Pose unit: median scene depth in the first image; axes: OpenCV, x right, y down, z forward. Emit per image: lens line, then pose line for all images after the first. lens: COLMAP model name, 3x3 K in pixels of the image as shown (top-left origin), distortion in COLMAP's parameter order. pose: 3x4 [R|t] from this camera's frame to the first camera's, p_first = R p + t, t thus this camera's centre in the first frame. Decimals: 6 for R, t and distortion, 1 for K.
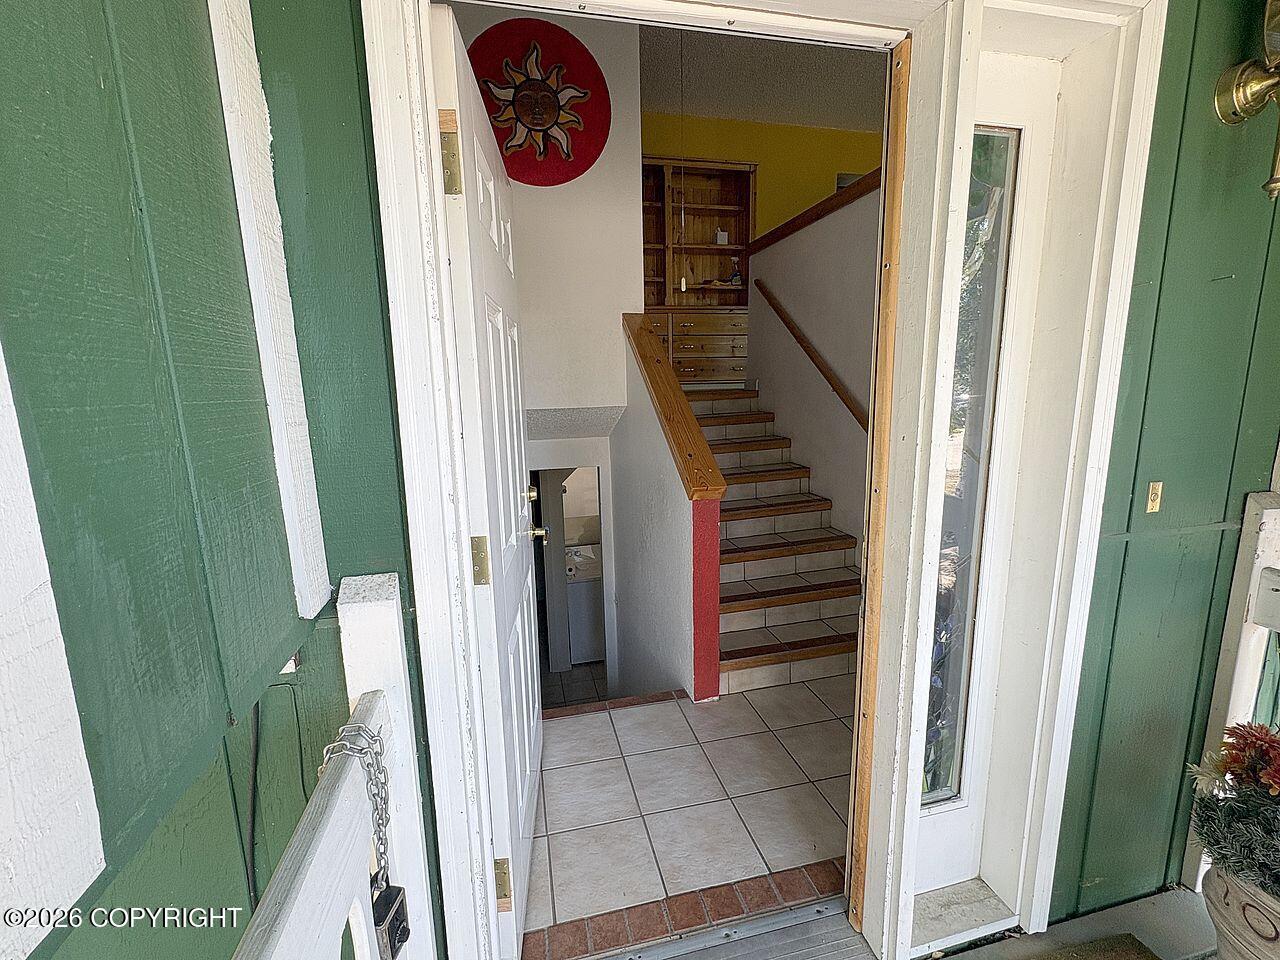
lens RADIAL K [[570.3, 0, 637.6], [0, 570.3, 477.5], [0, 0, 1]] dist [0.009943, 0.000218]
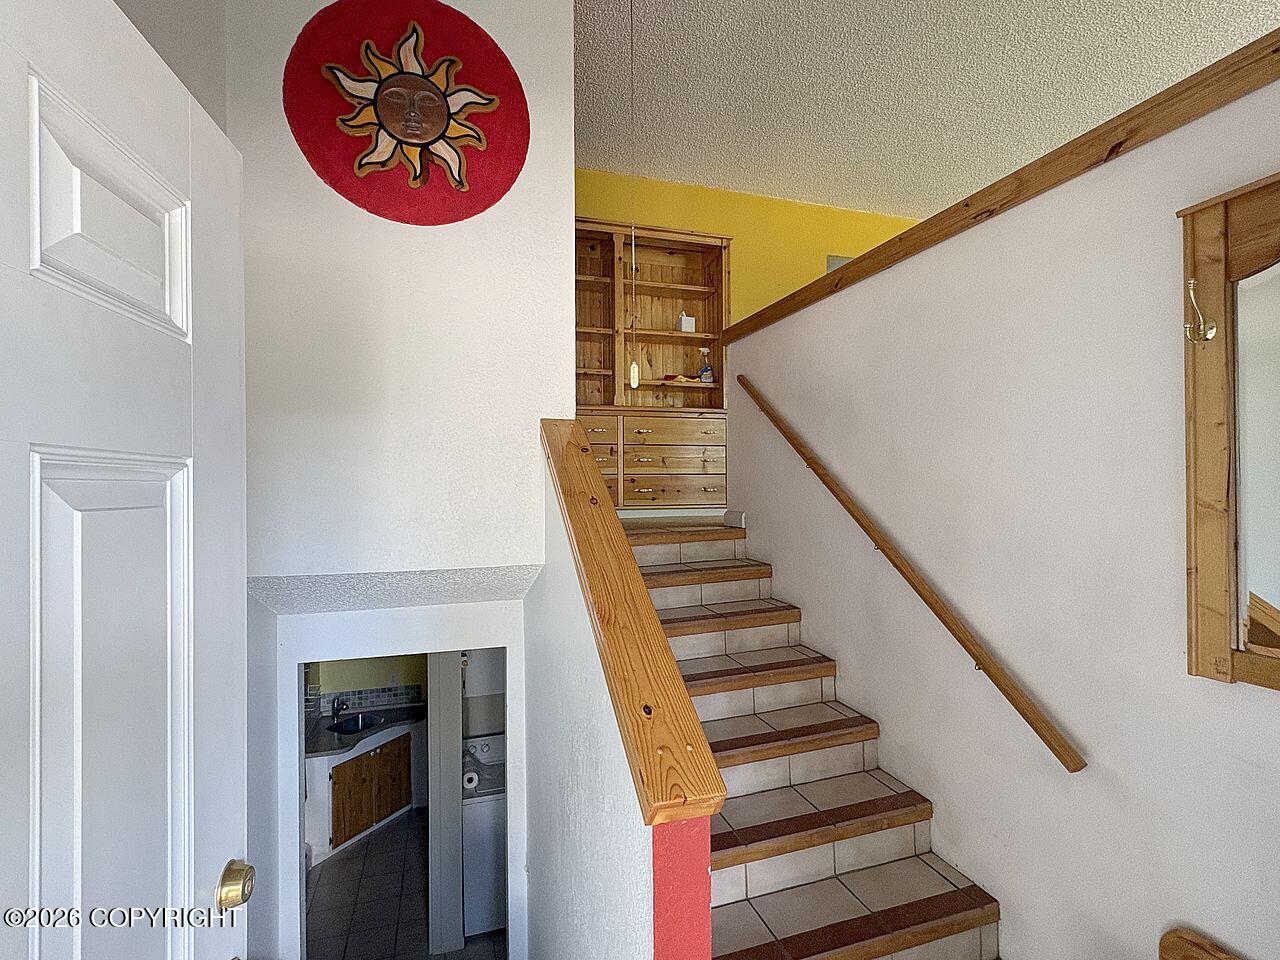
lens RADIAL K [[621.6, 0, 638.7], [0, 621.6, 476.4], [0, 0, 1]] dist [0.004385, 0.001001]
pose [[0.996919, 0.015538, 0.076888, 0.024519], [-0.002062, 0.985038, -0.172323, -0.087339], [-0.078415, 0.171634, 0.982035, 0.267853]]
